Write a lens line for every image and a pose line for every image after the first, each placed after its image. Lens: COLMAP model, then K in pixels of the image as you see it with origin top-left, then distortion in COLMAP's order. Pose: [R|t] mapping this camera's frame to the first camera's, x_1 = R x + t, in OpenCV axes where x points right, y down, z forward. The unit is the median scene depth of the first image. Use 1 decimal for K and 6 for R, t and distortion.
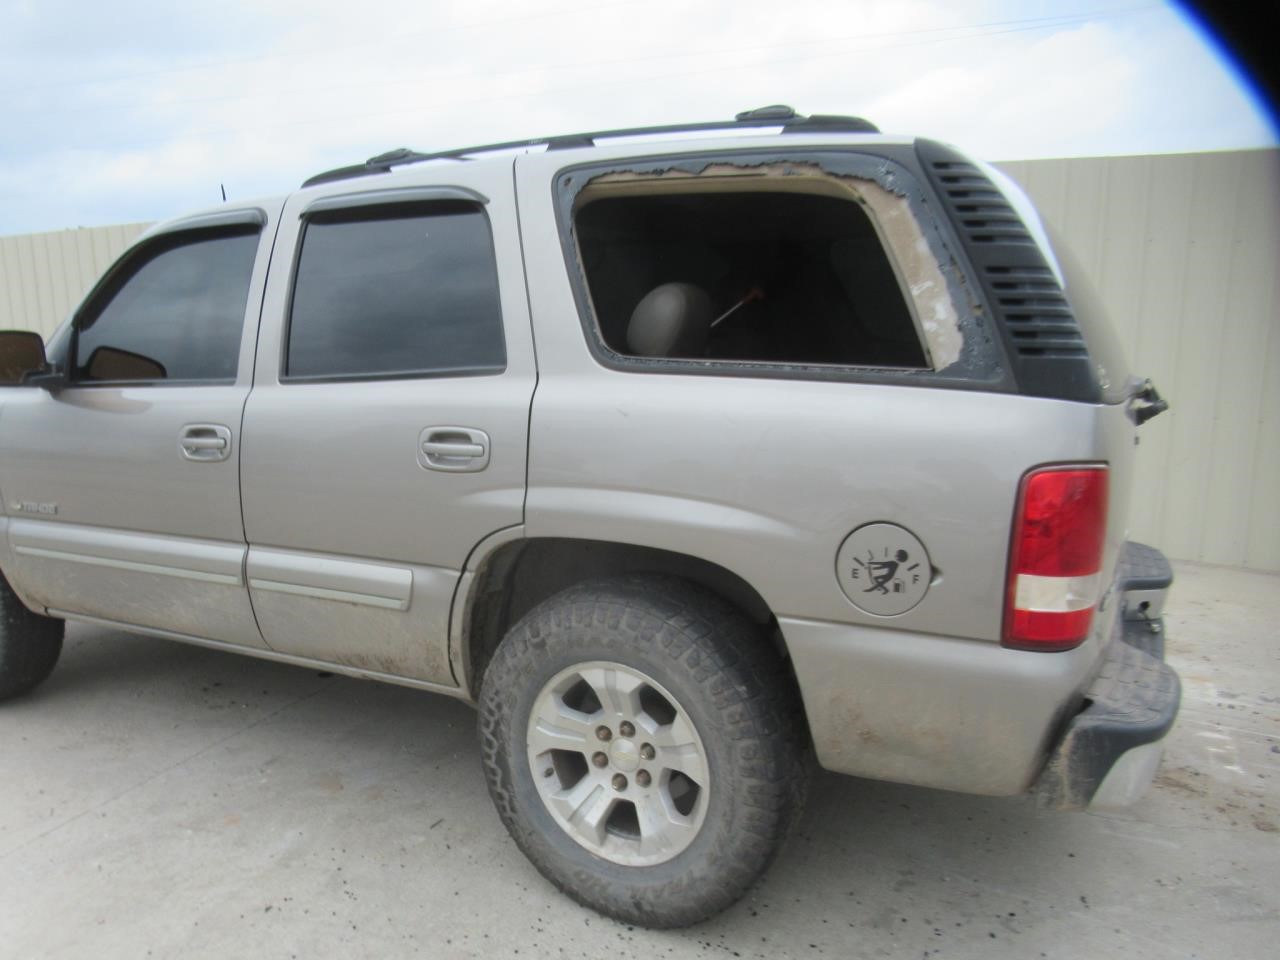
lens RADIAL K [[908.0, 0, 639.0], [0, 908.0, 451.4], [0, 0, 1]] dist [0.072979, -0.104248]
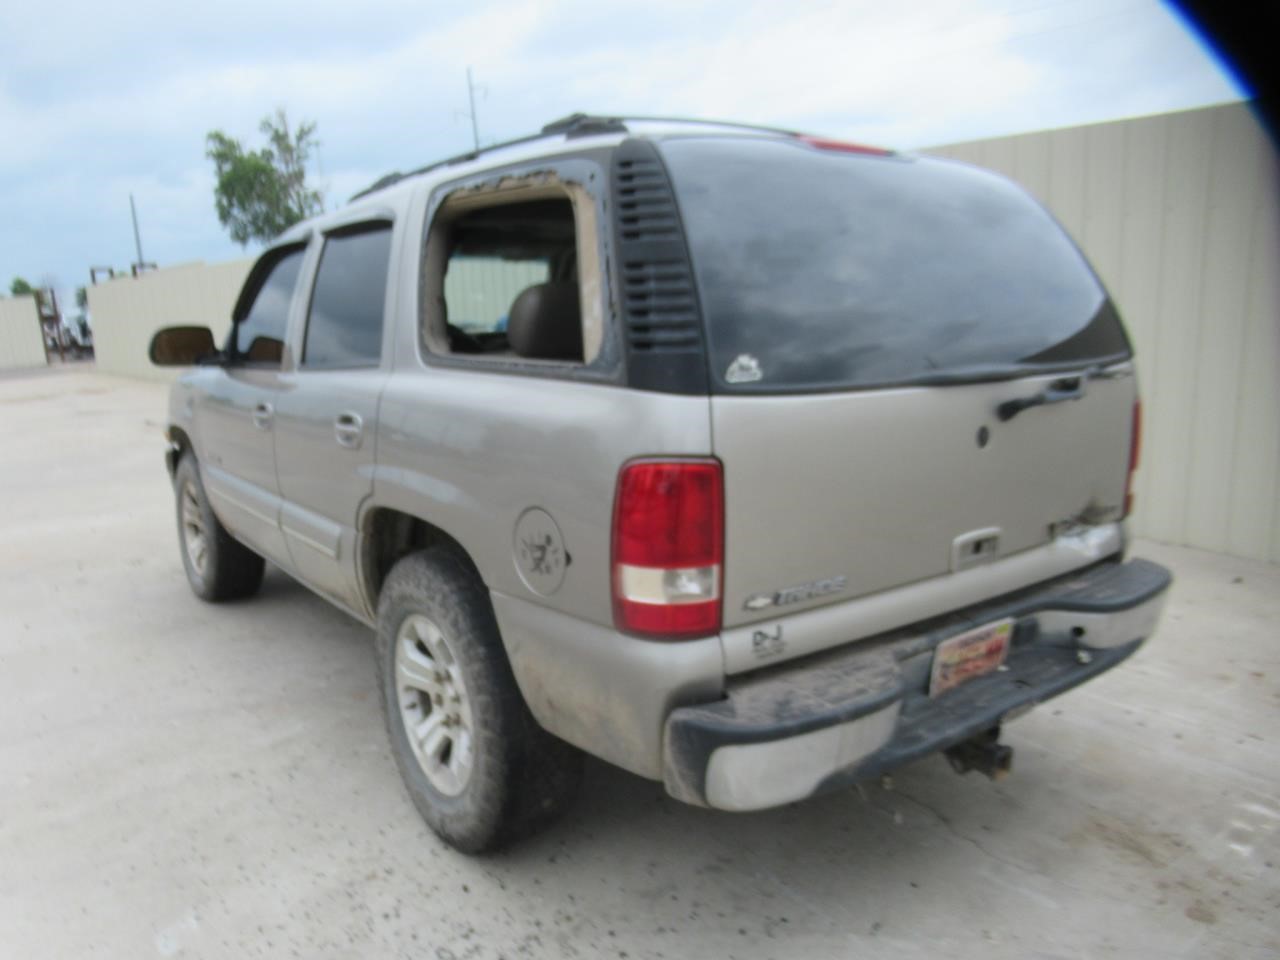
lens RADIAL K [[949.1, 0, 648.9], [0, 949.1, 481.8], [0, 0, 1]] dist [0.096107, -0.126794]
pose [[0.897972, 0.049217, -0.437291, 0.705170], [-0.020942, 0.997379, 0.069250, -0.026469], [0.439553, -0.053027, 0.896650, 0.050052]]
